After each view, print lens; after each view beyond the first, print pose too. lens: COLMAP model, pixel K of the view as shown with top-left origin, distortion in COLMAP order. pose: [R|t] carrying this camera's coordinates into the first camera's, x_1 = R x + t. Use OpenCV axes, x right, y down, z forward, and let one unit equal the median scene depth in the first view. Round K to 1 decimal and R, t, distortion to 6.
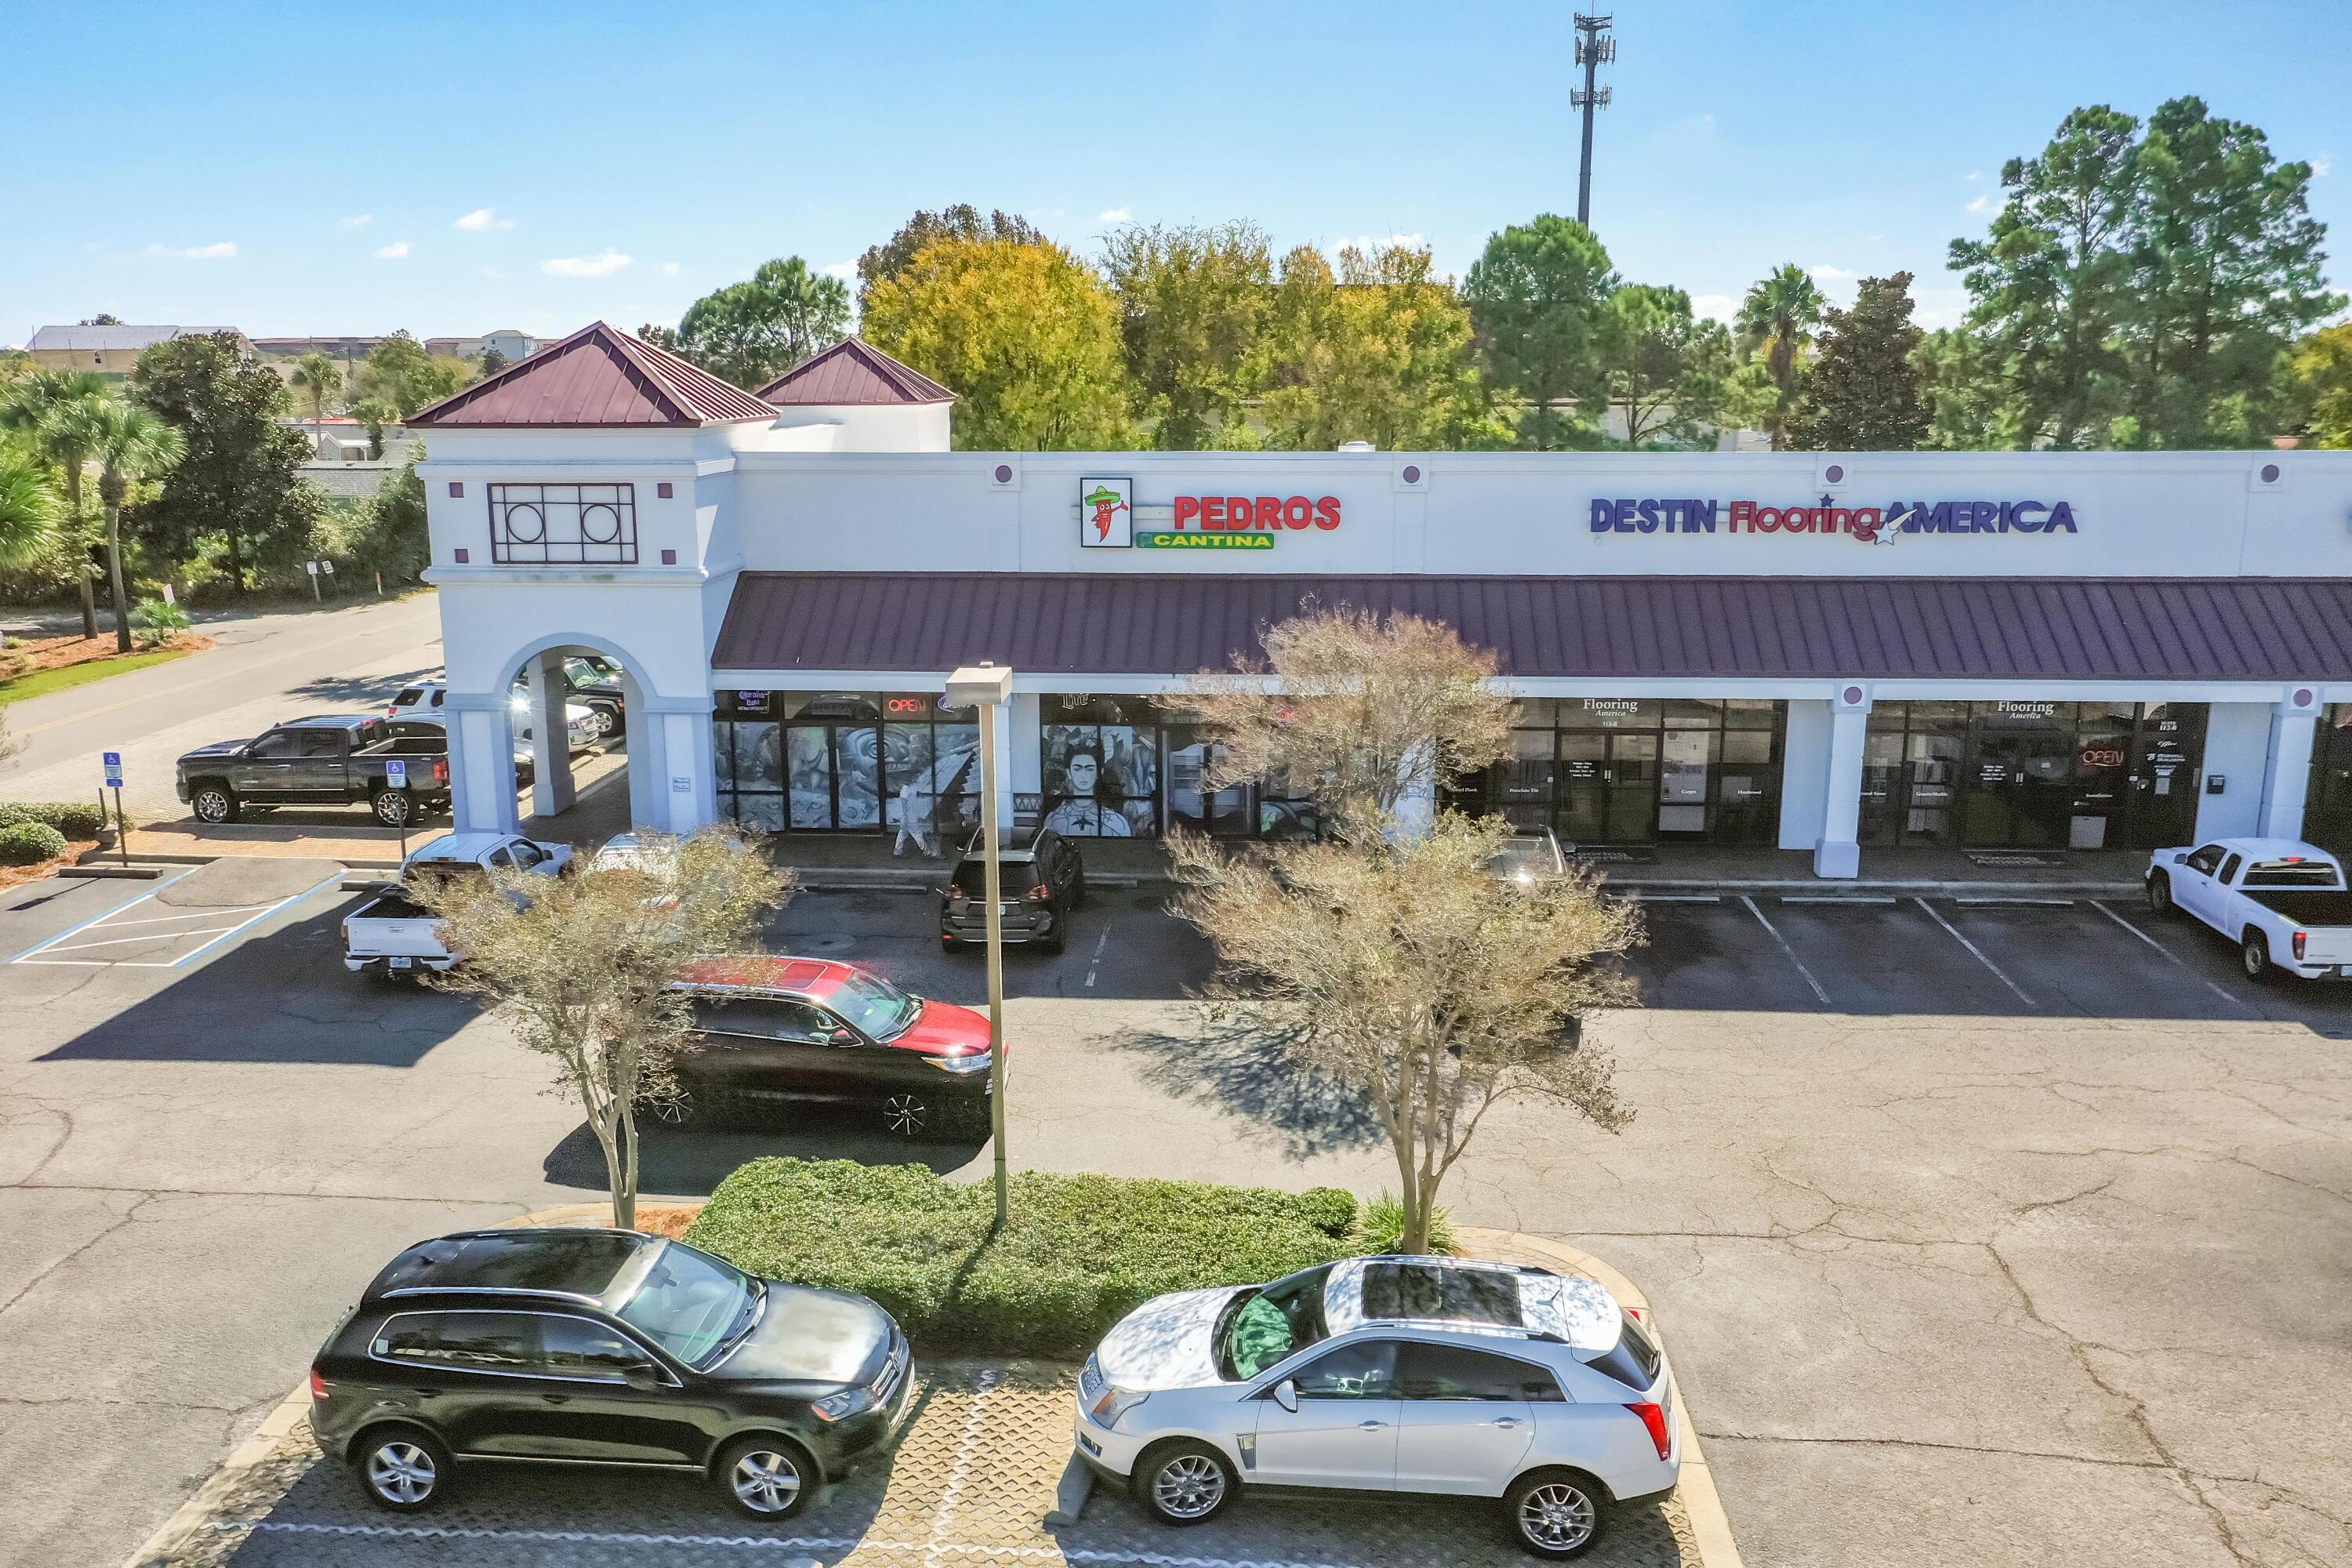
lens RADIAL K [[1836.3, 0, 1176.0], [0, 1836.3, 784.0], [0, 0, 1]] dist [-0.000852, 0.003695]
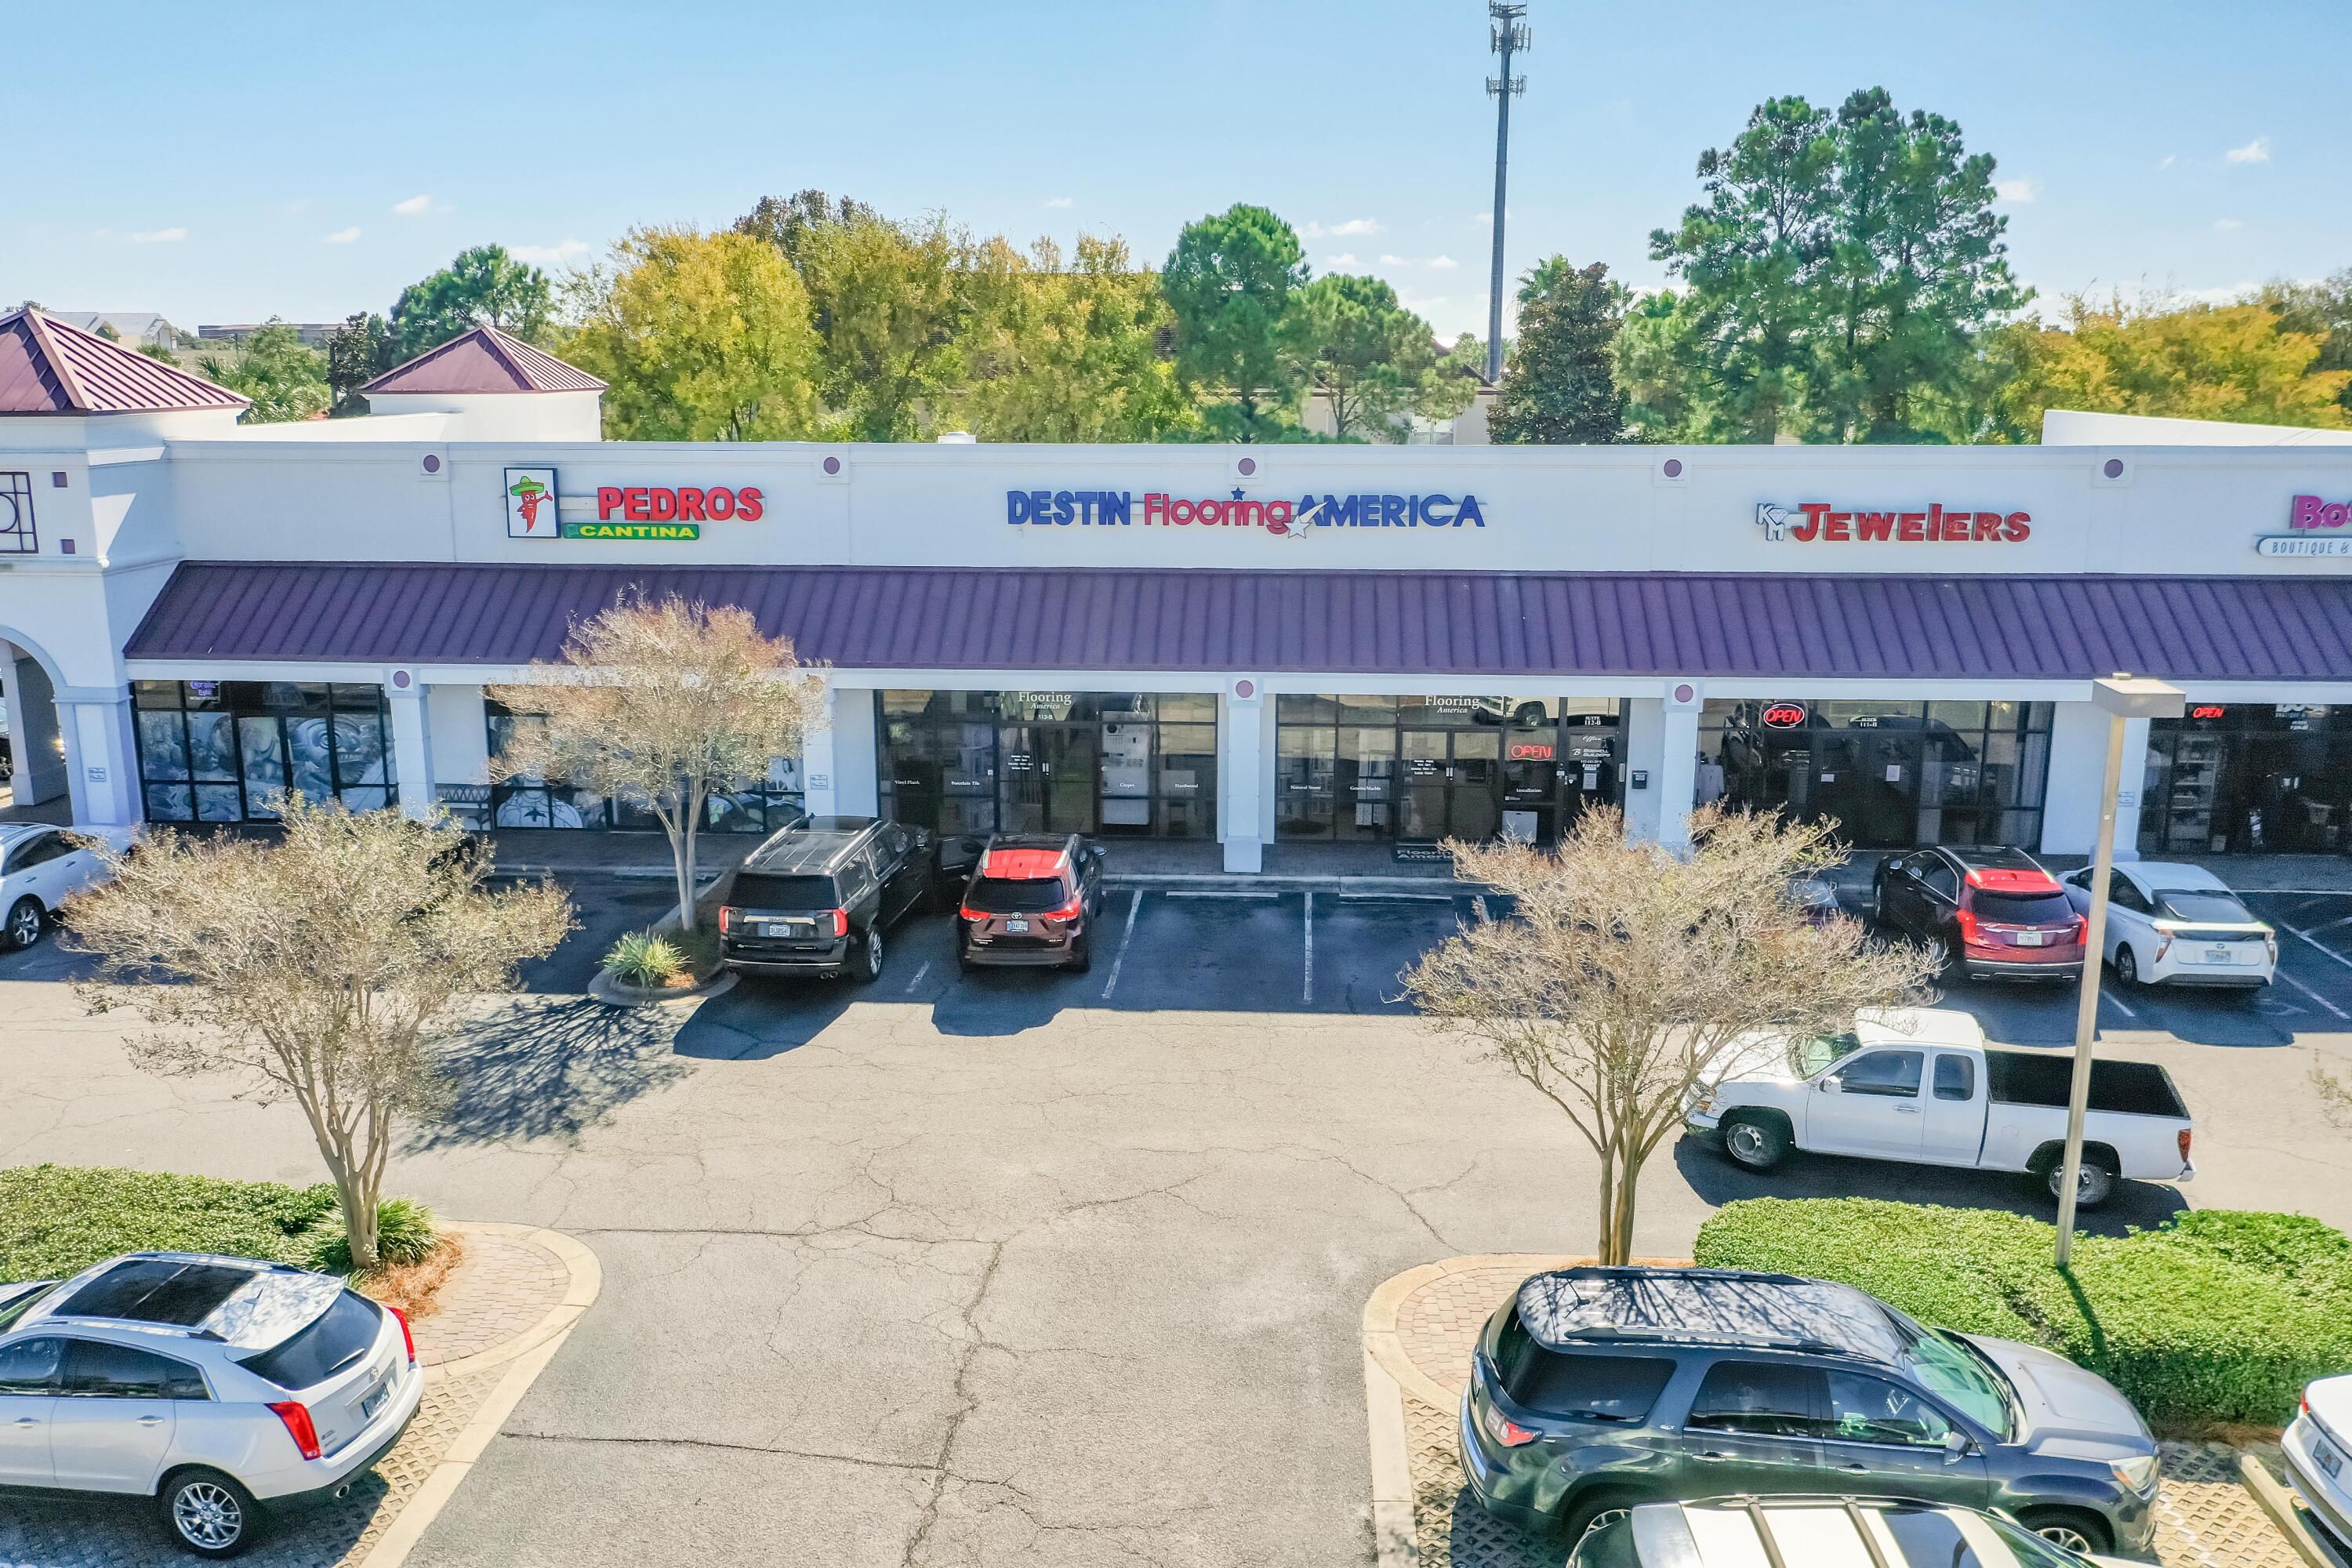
lens RADIAL K [[1839.8, 0, 1176.0], [0, 1839.8, 784.0], [0, 0, 1]] dist [-0.003739, 0.002787]
pose [[0.999994, 0.003362, 0.000379, 0.312249], [-0.003365, 0.999977, 0.005871, -0.002409], [-0.000359, -0.005872, 0.999983, 0.001883]]
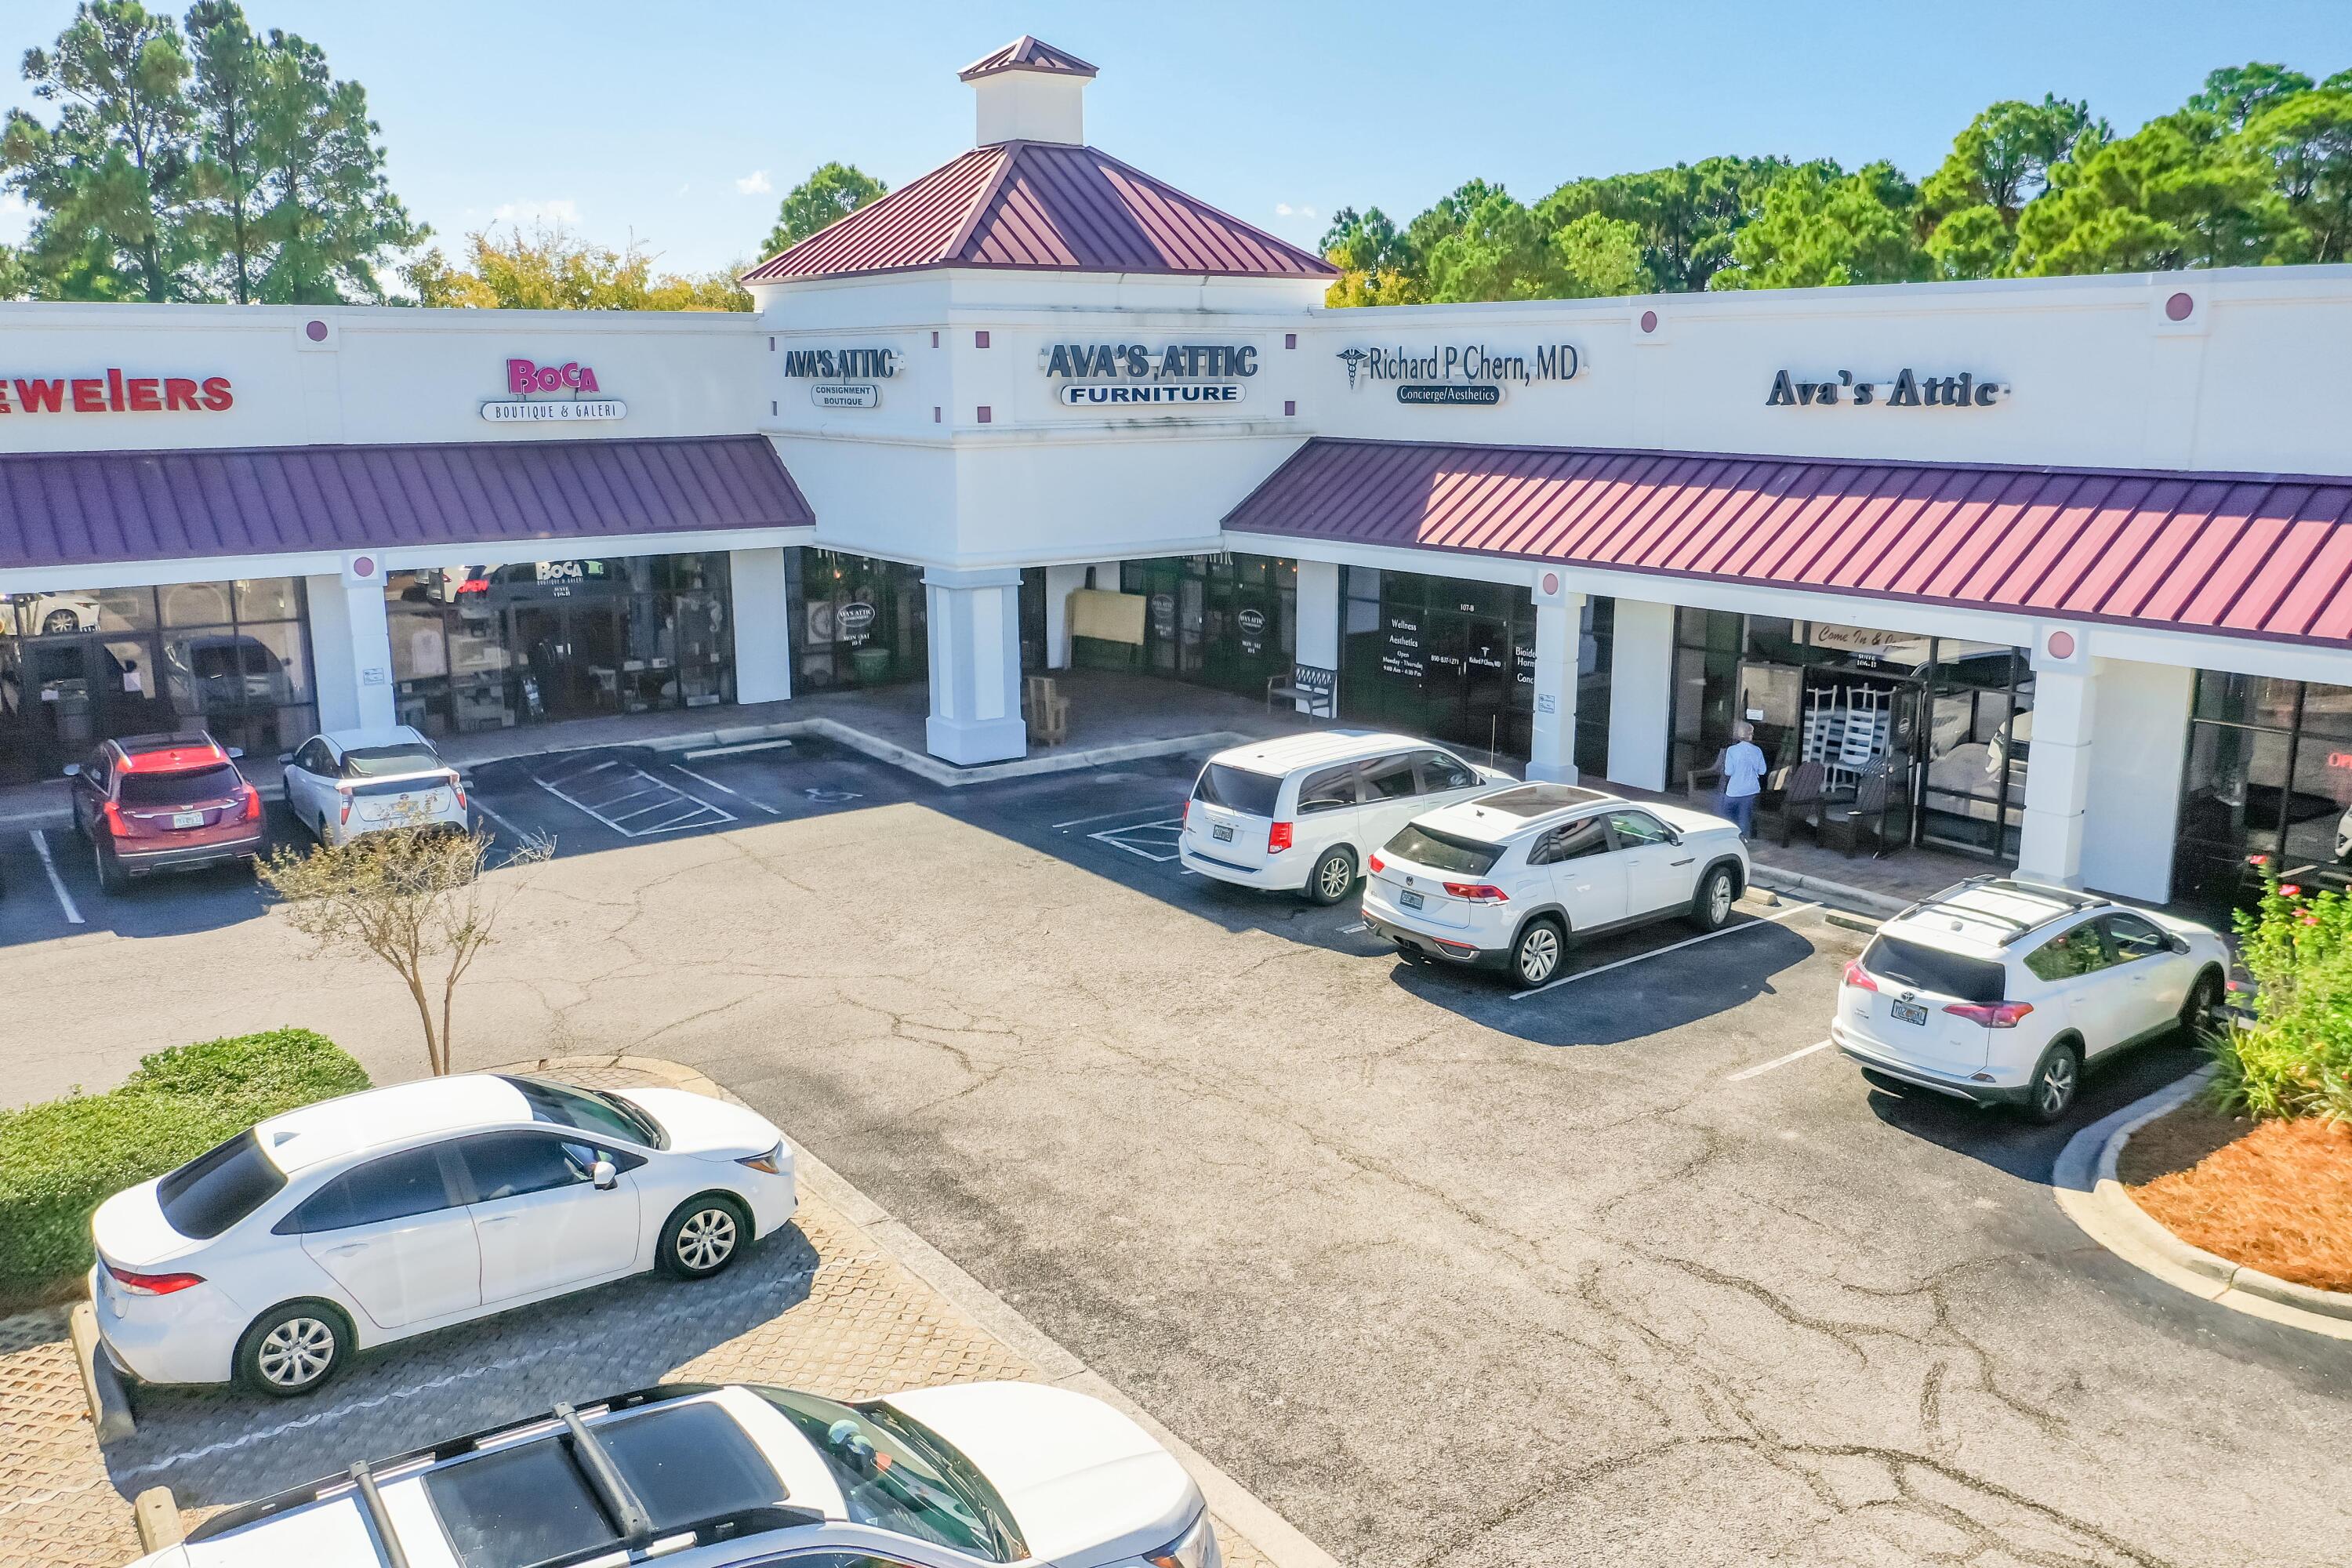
lens RADIAL K [[1836.3, 0, 1176.0], [0, 1836.3, 784.0], [0, 0, 1]] dist [-0.000852, 0.003695]
pose [[0.765302, -0.131858, 0.630021, 0.521321], [0.133944, 0.989990, 0.044491, 0.070621], [-0.629580, 0.050338, 0.775303, 0.011153]]
